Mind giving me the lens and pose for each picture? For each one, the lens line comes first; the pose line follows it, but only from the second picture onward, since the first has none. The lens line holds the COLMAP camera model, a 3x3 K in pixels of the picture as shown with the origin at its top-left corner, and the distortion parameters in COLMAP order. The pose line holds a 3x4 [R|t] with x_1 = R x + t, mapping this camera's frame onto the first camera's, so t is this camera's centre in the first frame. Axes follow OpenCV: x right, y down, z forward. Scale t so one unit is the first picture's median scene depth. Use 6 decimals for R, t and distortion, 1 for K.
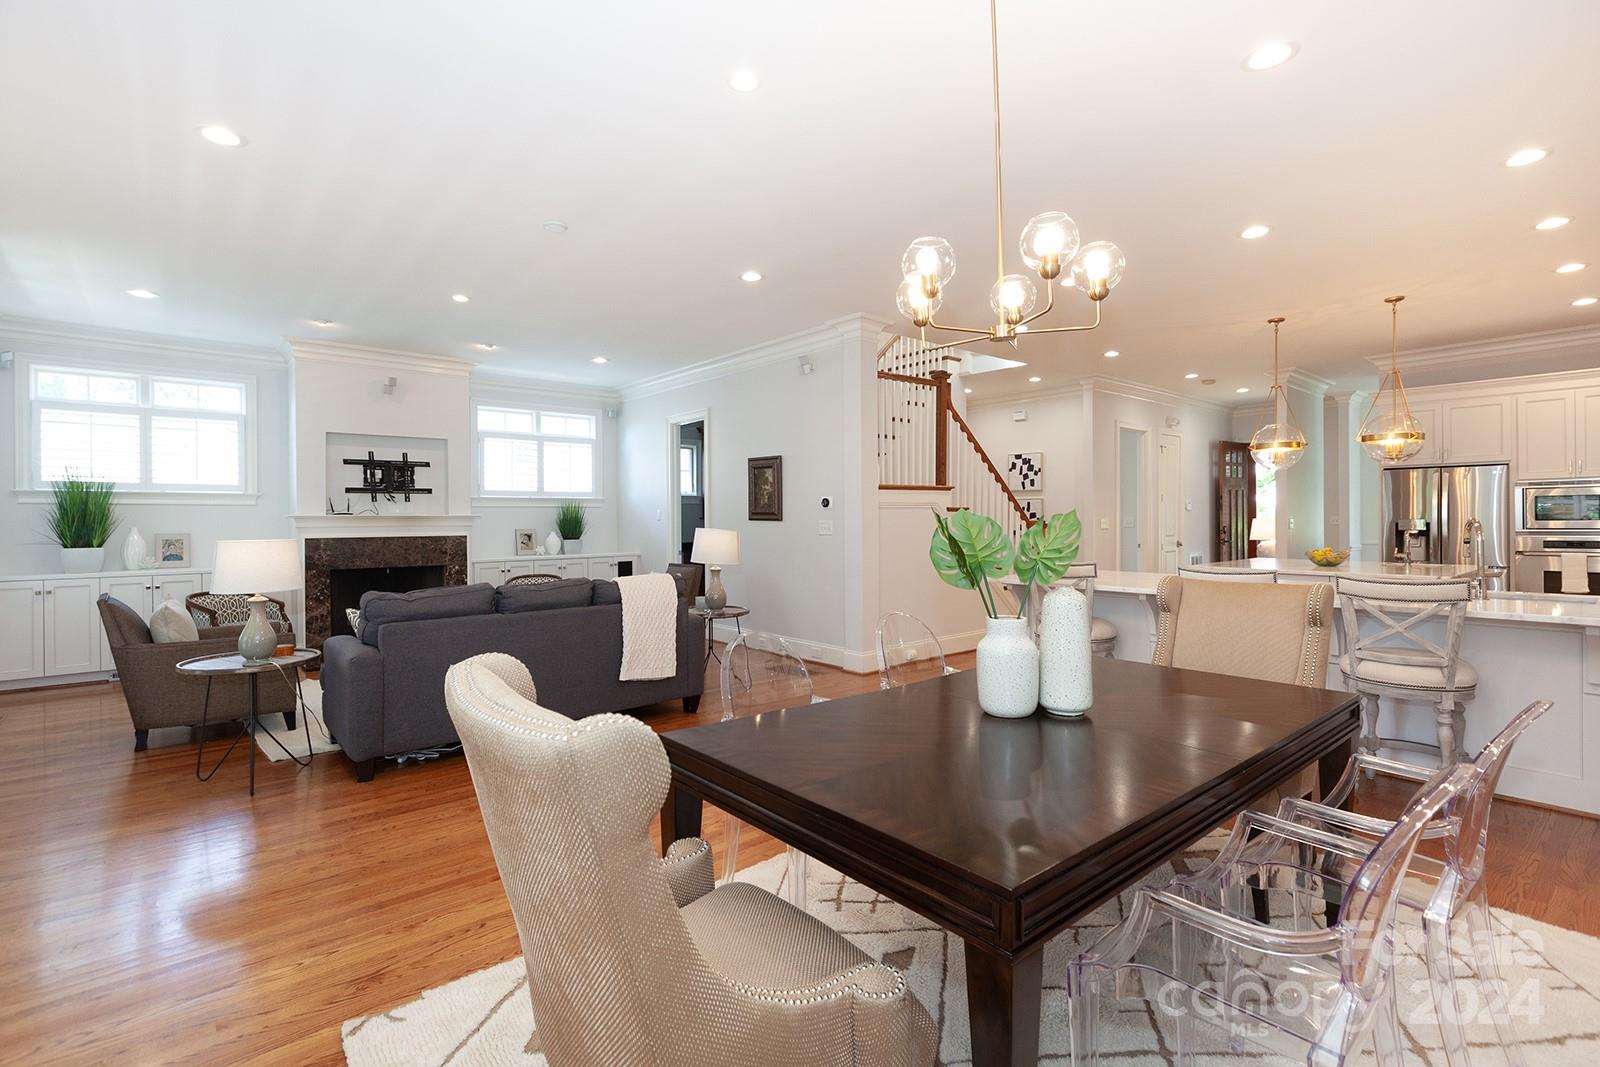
lens RADIAL K [[745.7, 0, 783.1], [0, 745.7, 524.6], [0, 0, 1]] dist [-0.001396, -0.000422]
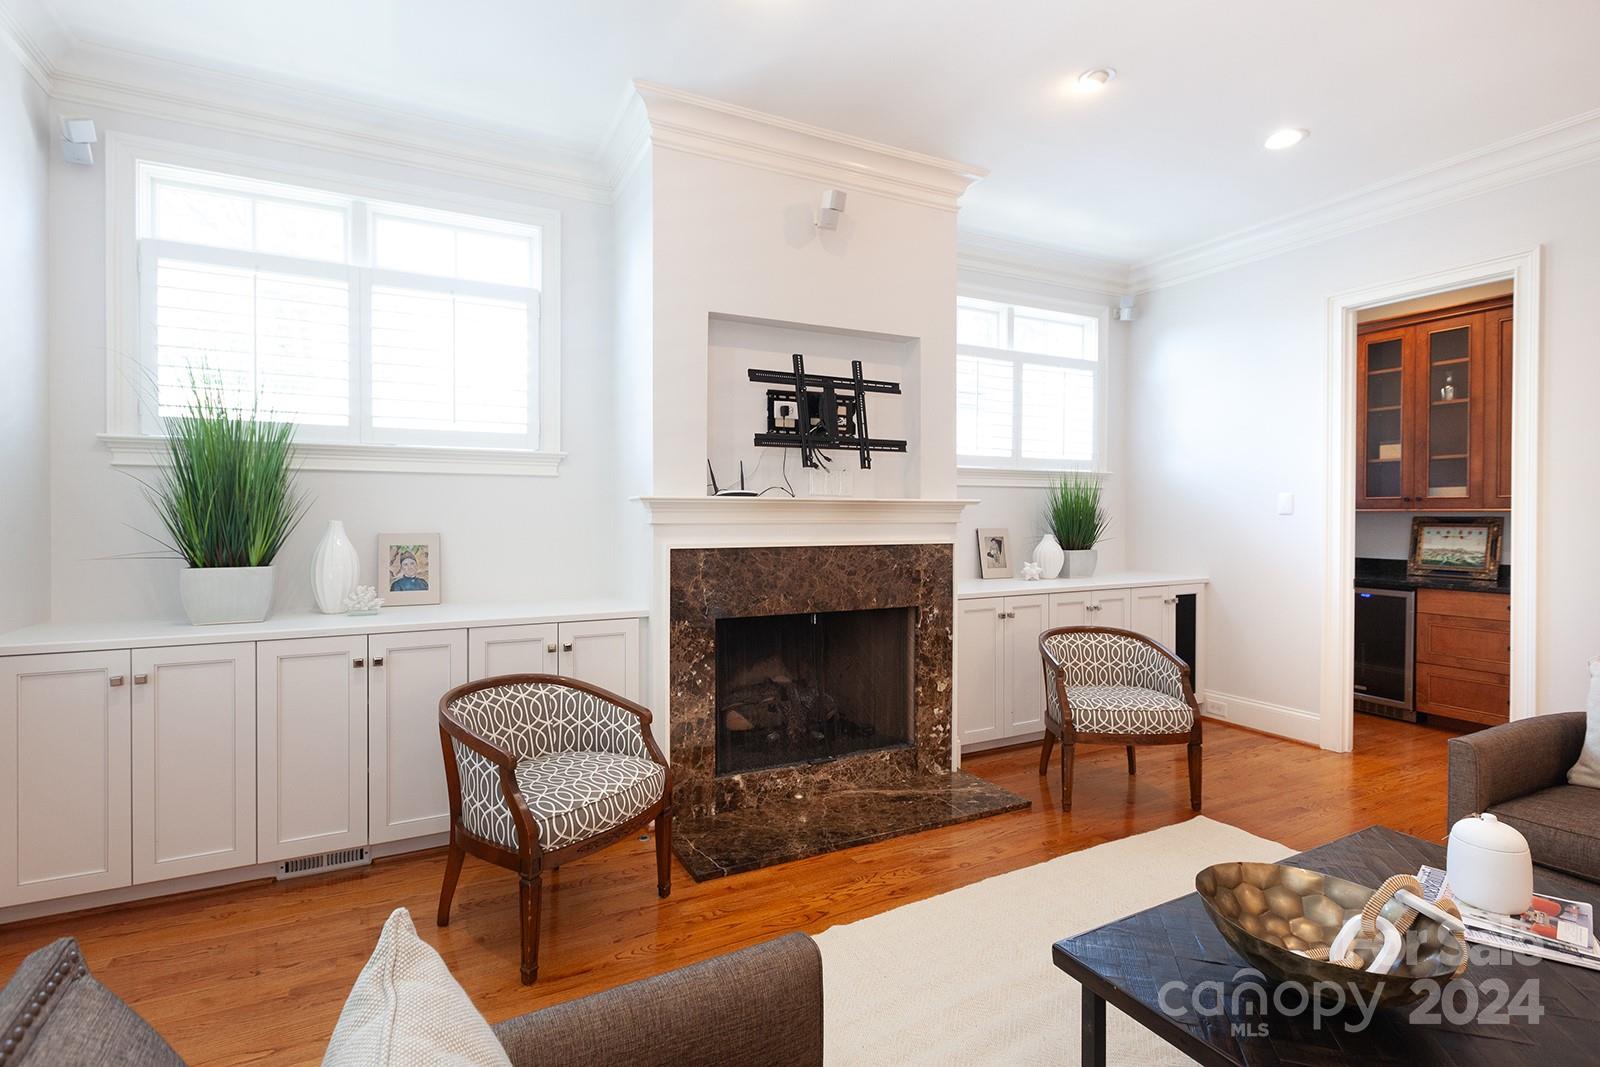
lens RADIAL K [[740.5, 0, 789.7], [0, 740.5, 522.5], [0, 0, 1]] dist [-0.000708, -0.000191]
pose [[0.978798, 0.011087, -0.204527, -0.473425], [-0.009774, 0.999925, 0.007430, -0.001036], [0.204594, -0.005274, 0.978833, 0.573100]]
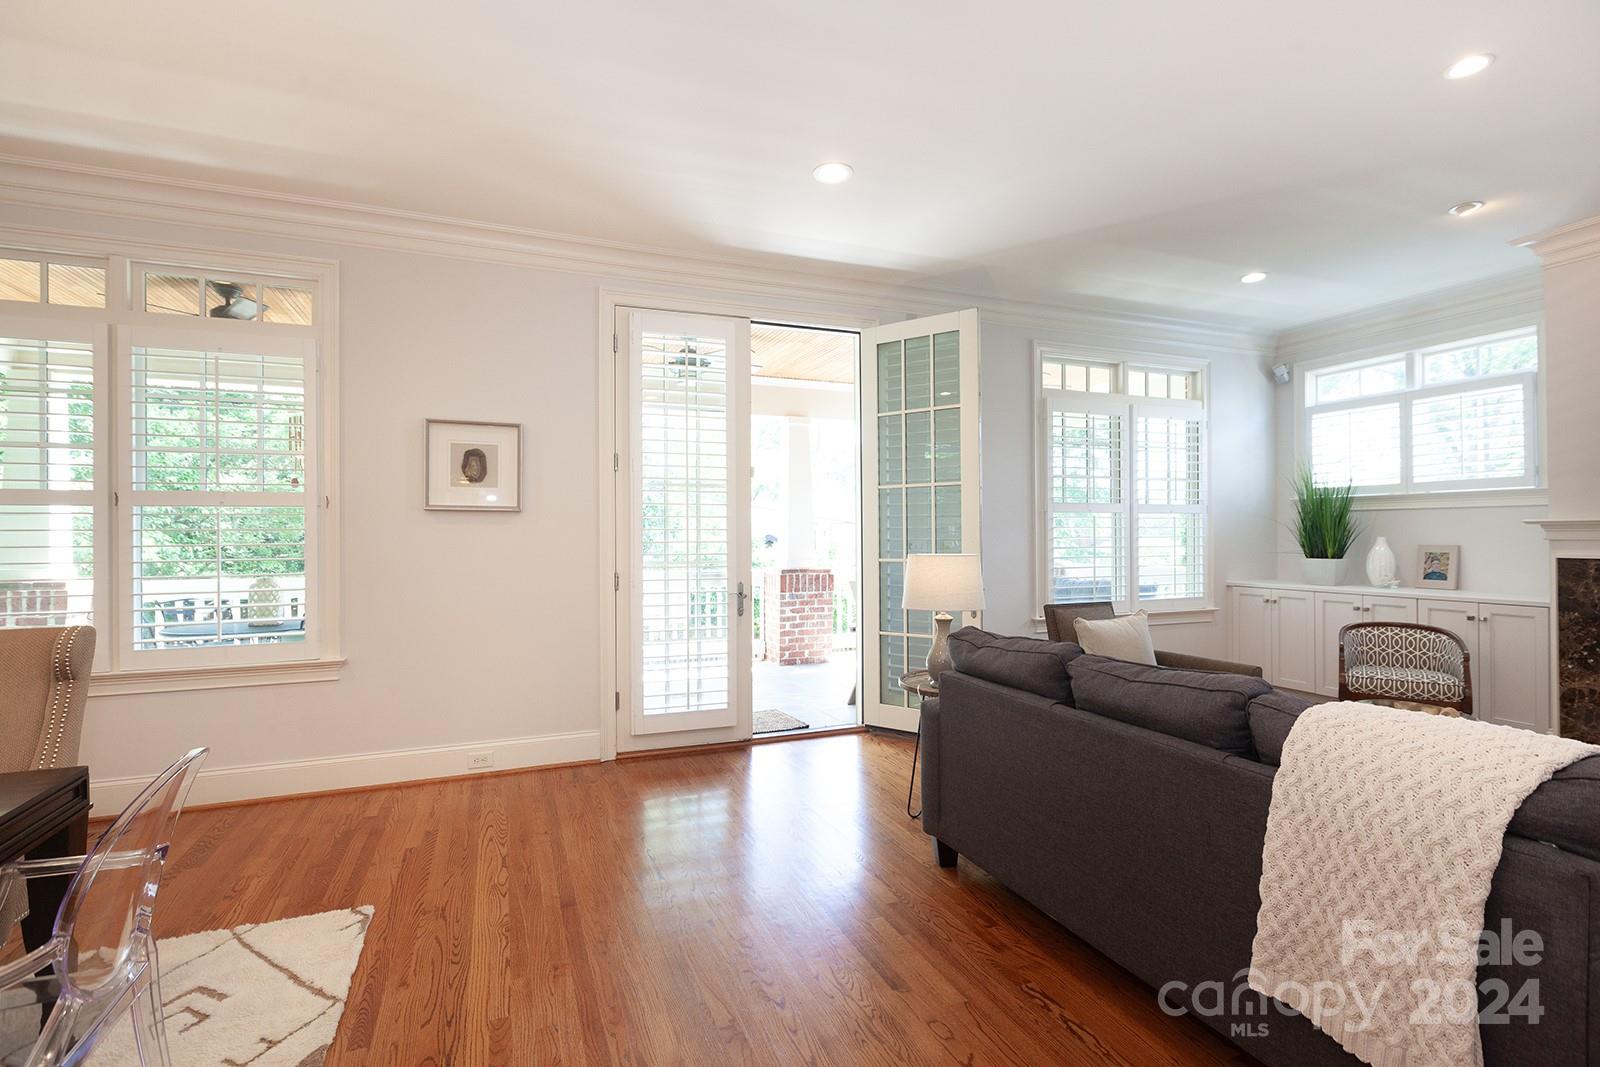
lens RADIAL K [[720.2, 0, 777.8], [0, 720.2, 532.1], [0, 0, 1]] dist [-0.000793, -0.000464]
pose [[-0.315165, 0.004264, -0.949027, 0.114180], [0.001268, 0.999991, 0.004072, -0.005638], [0.949036, 0.000080, -0.315167, 0.569318]]
